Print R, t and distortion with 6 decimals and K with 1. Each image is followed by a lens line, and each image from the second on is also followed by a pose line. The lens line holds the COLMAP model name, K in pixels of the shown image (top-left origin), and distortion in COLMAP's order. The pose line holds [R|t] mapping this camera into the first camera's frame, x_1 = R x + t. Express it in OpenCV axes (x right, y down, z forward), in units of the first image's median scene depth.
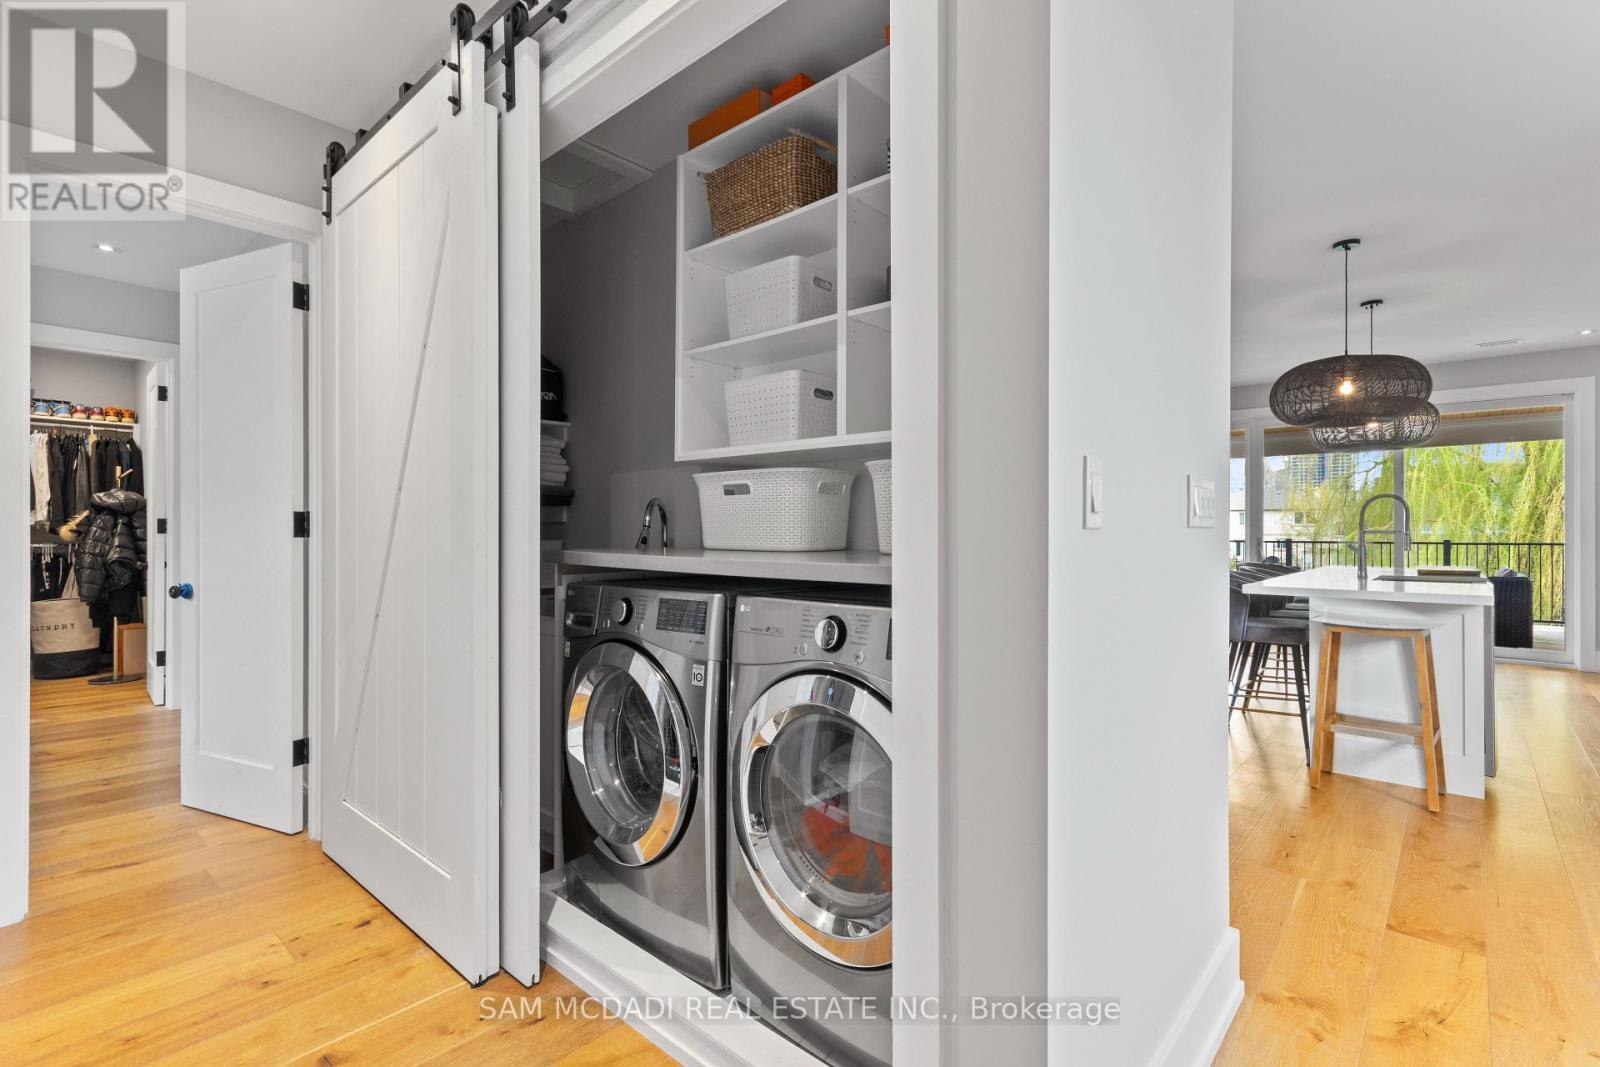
lens RADIAL K [[742.9, 0, 804.9], [0, 742.9, 526.9], [0, 0, 1]] dist [0.001309, -0.000638]
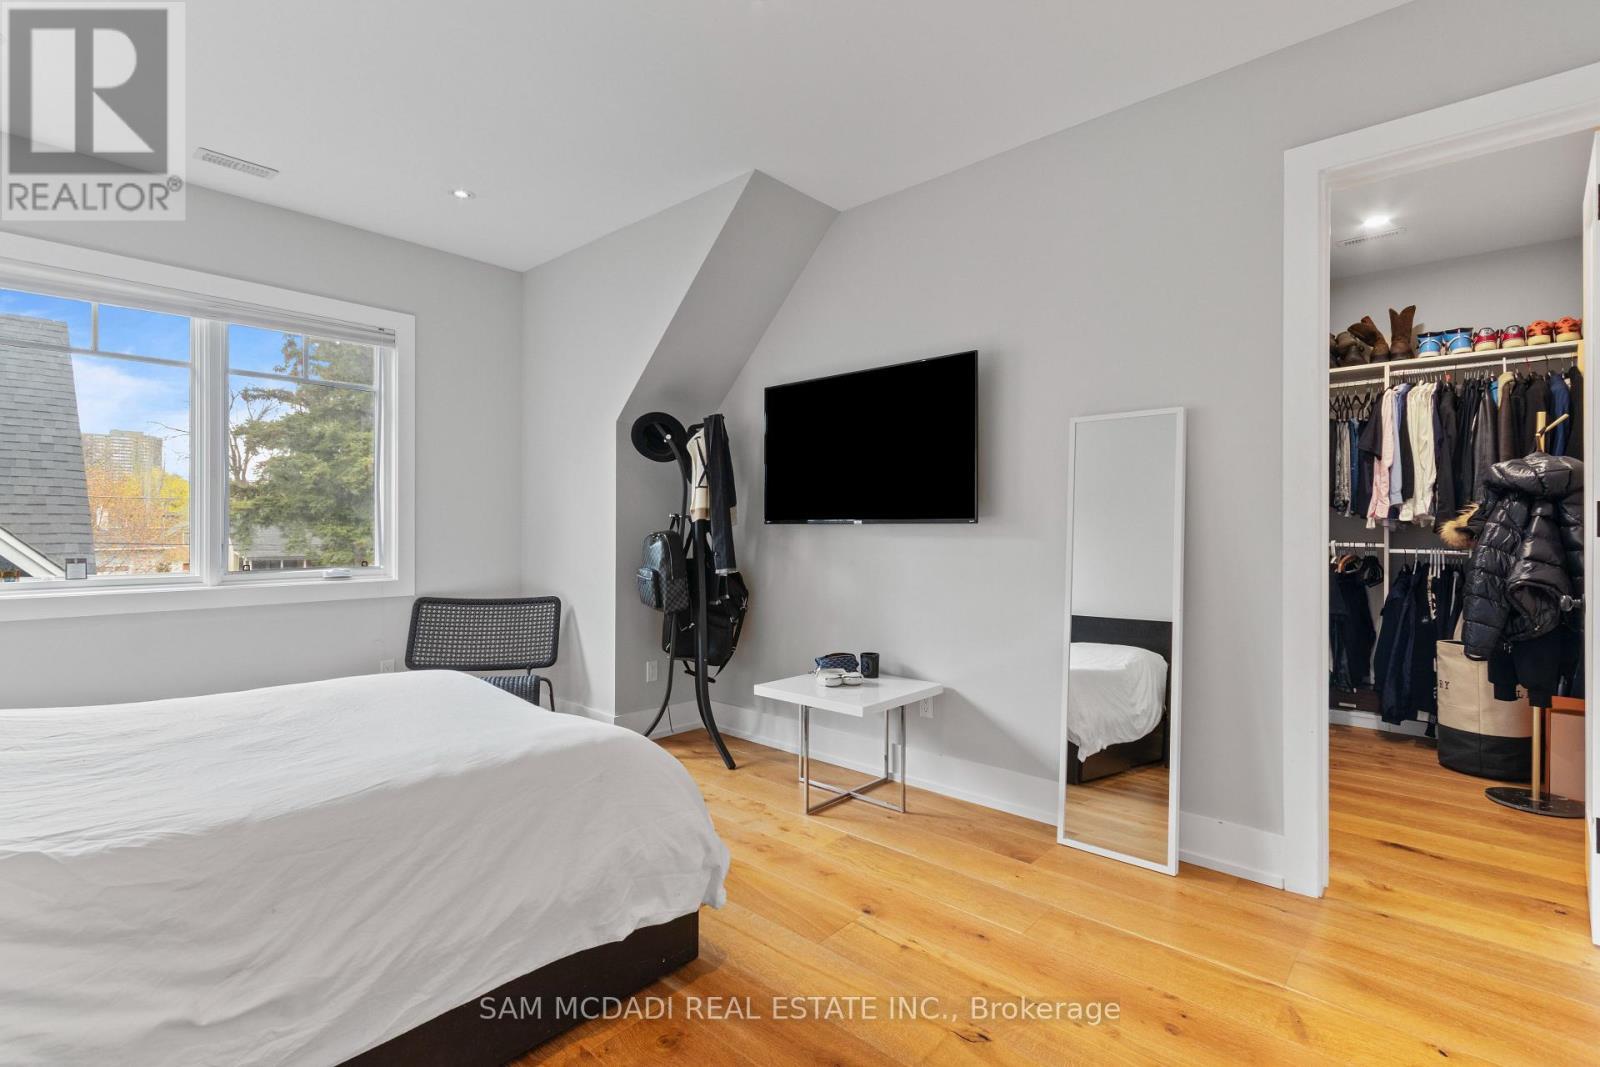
lens RADIAL K [[742.9, 0, 796.7], [0, 742.9, 525.4], [0, 0, 1]] dist [0.001309, -0.000638]
pose [[-0.016365, -0.005346, -0.999852, -0.361702], [0.003053, 0.999981, -0.005397, 0.003399], [0.999861, -0.003140, -0.016348, 0.456184]]
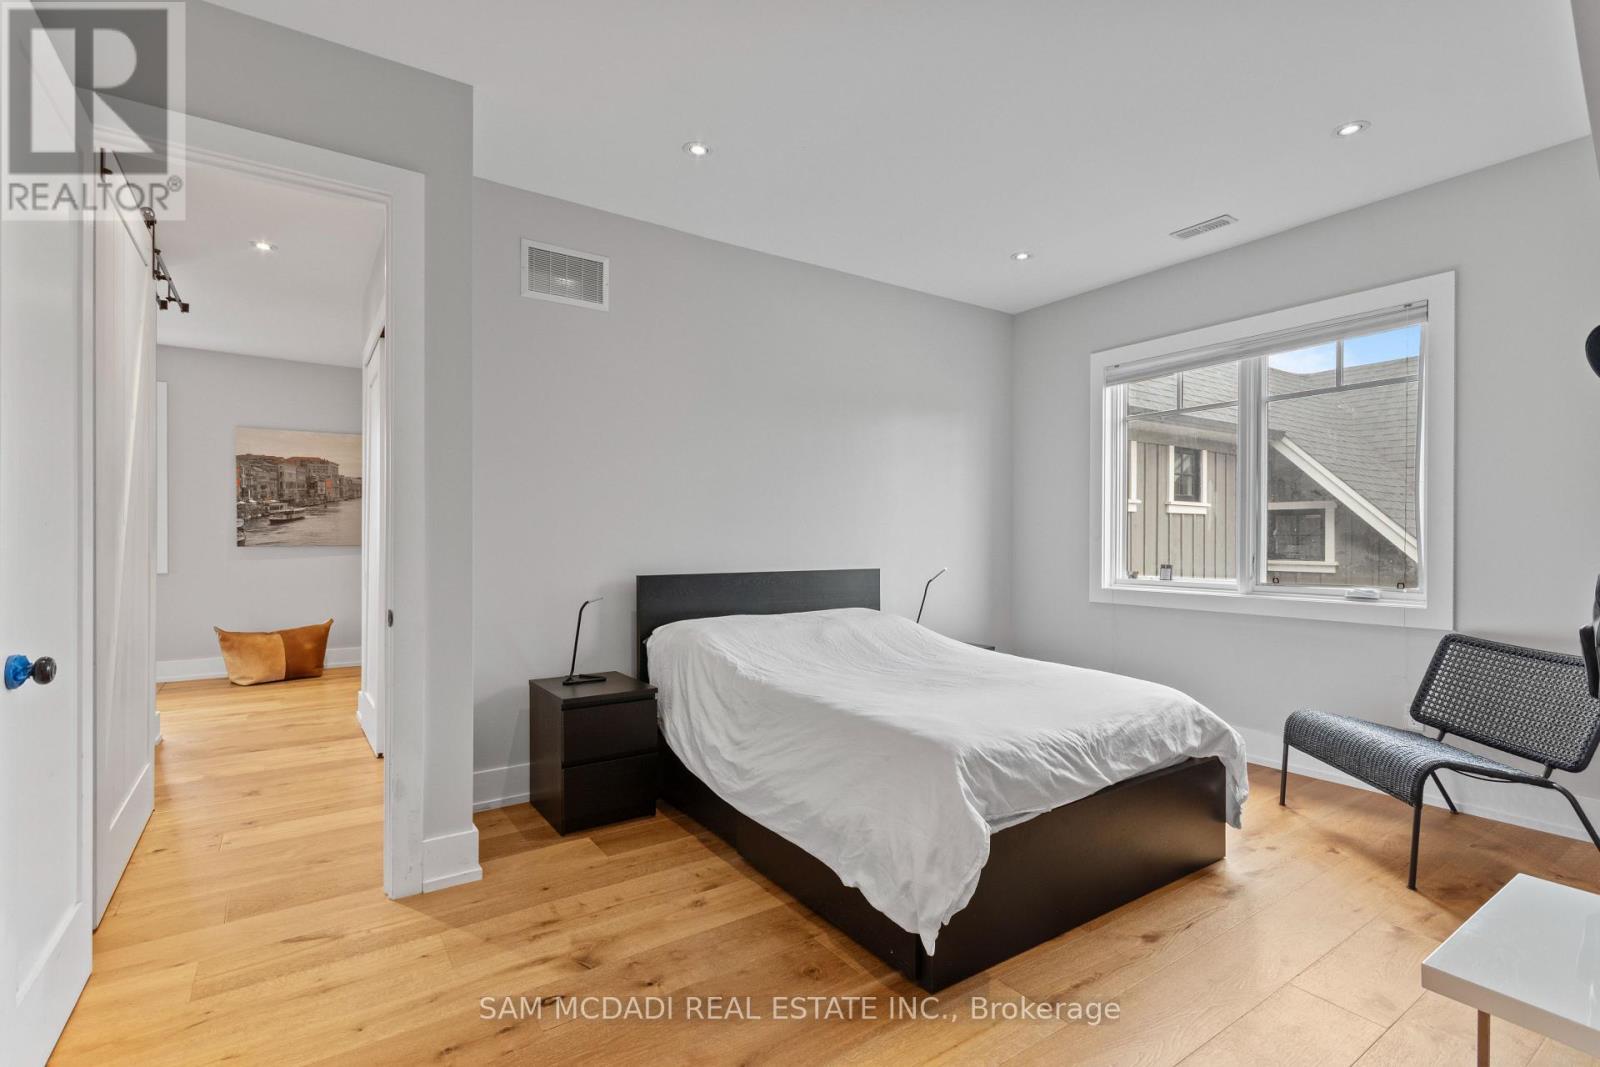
lens RADIAL K [[742.9, 0, 793.4], [0, 742.9, 539.4], [0, 0, 1]] dist [0.001309, -0.000638]
pose [[-0.967344, -0.004293, 0.253432, -0.947964], [-0.006053, 0.999963, -0.006169, 0.004640], [-0.253396, -0.007501, -0.967333, 0.903668]]
